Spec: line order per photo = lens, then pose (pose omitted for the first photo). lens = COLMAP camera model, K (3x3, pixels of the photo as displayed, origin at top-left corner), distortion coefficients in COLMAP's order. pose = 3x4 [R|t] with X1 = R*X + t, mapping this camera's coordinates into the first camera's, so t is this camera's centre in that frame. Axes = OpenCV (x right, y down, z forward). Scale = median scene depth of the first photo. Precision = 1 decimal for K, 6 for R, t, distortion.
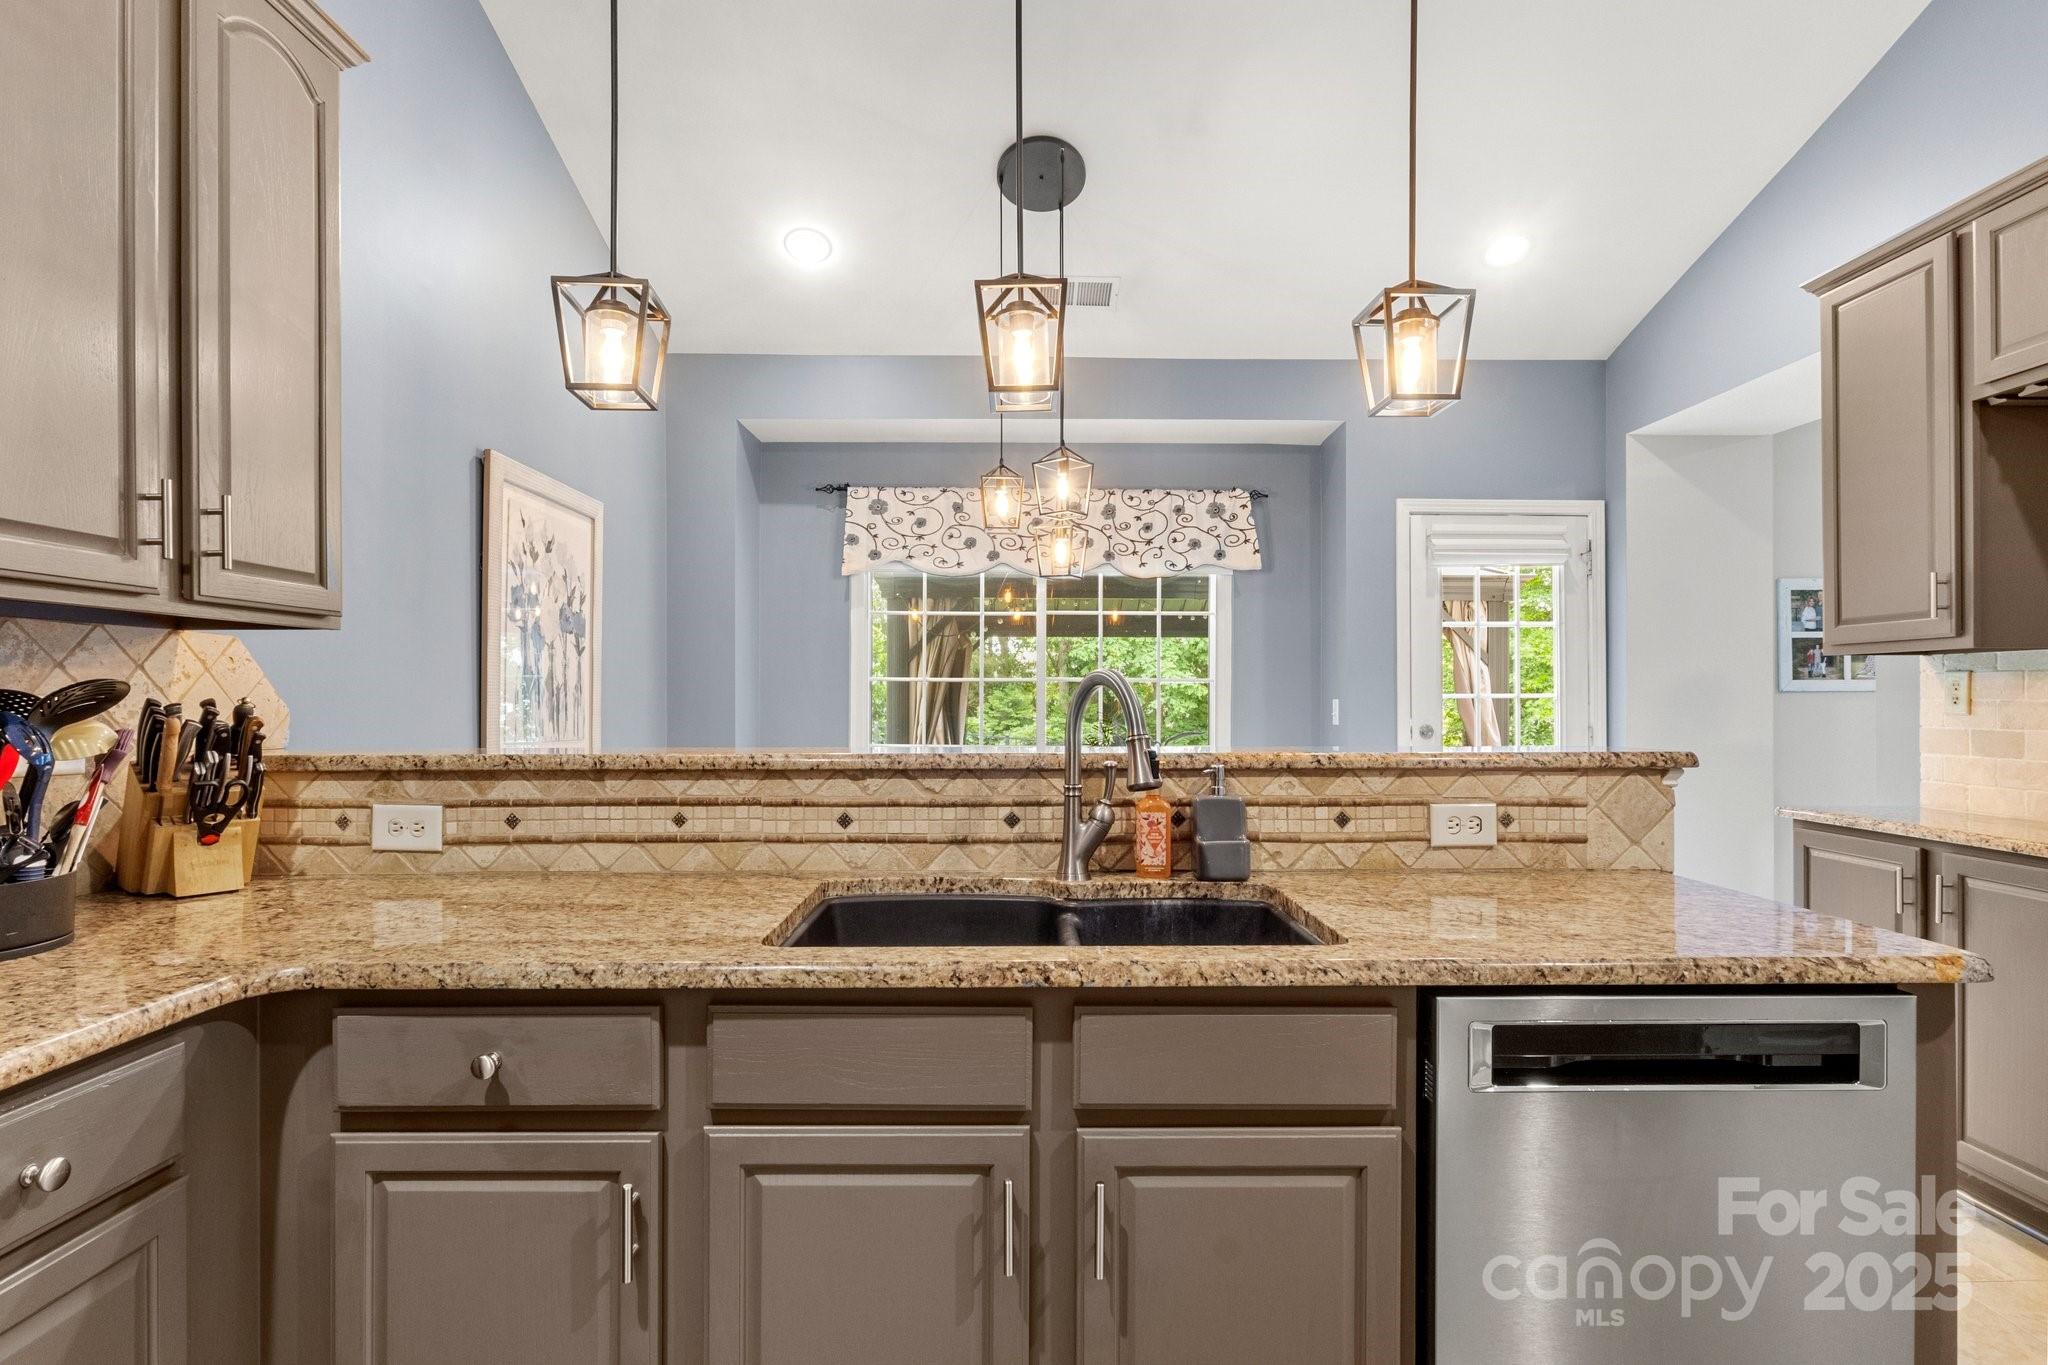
lens RADIAL K [[991.6, 0, 1022.5], [0, 991.6, 697.7], [0, 0, 1]] dist [-0.007228, 0.000747]
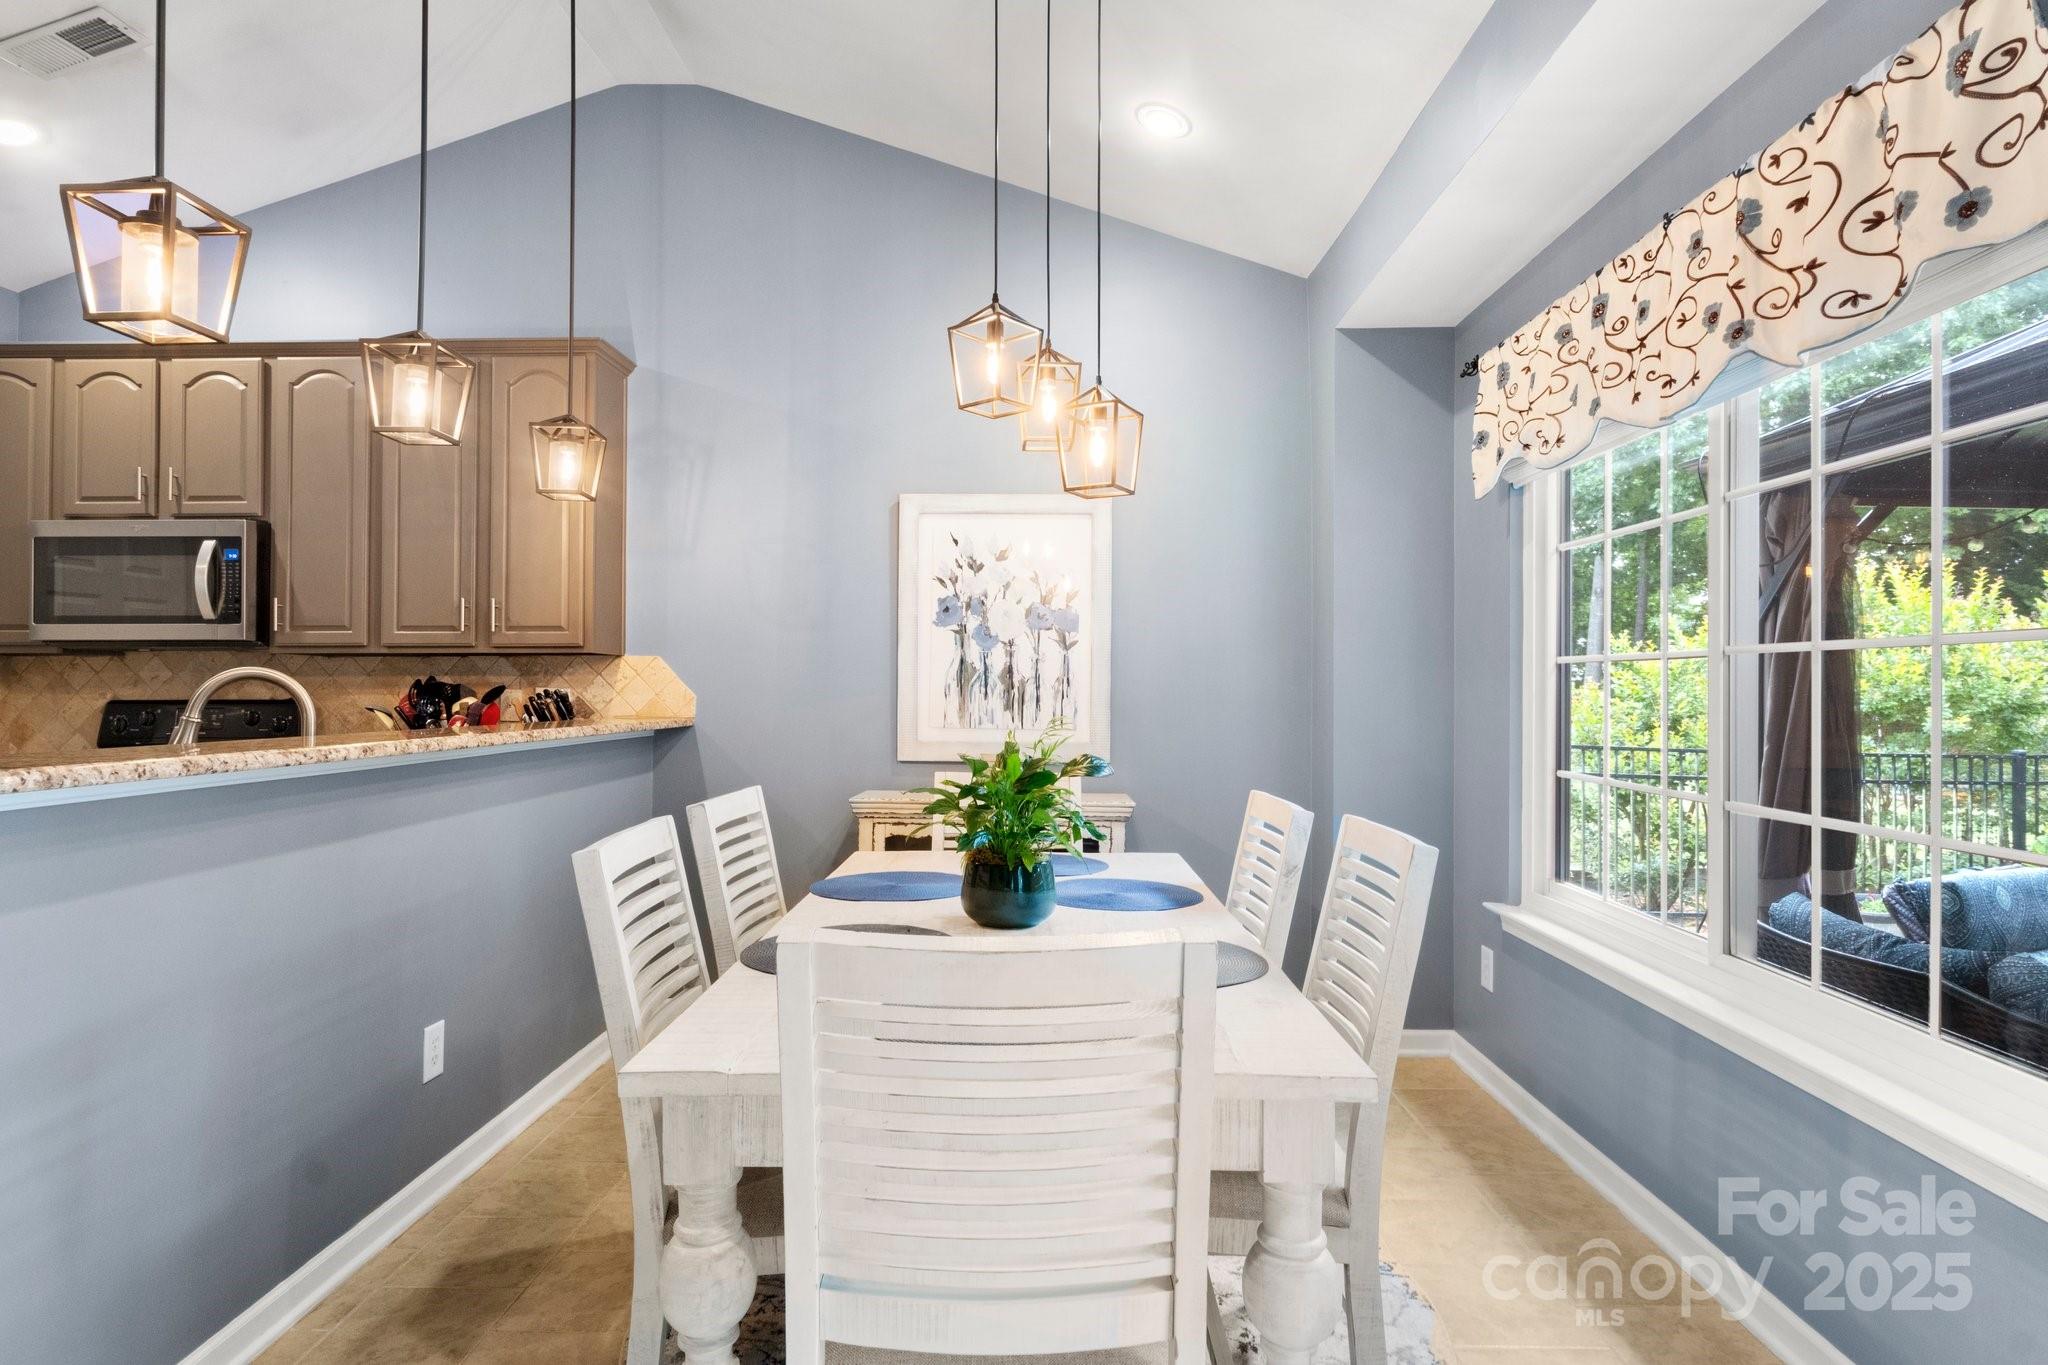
lens RADIAL K [[1115.4, 0, 1023.4], [0, 1115.4, 672.1], [0, 0, 1]] dist [-0.000552, 0.001025]
pose [[-0.029508, -0.016974, -0.999420, 1.380819], [-0.002614, 0.999854, -0.016904, 0.001536], [0.999561, 0.002113, -0.029548, 1.867109]]
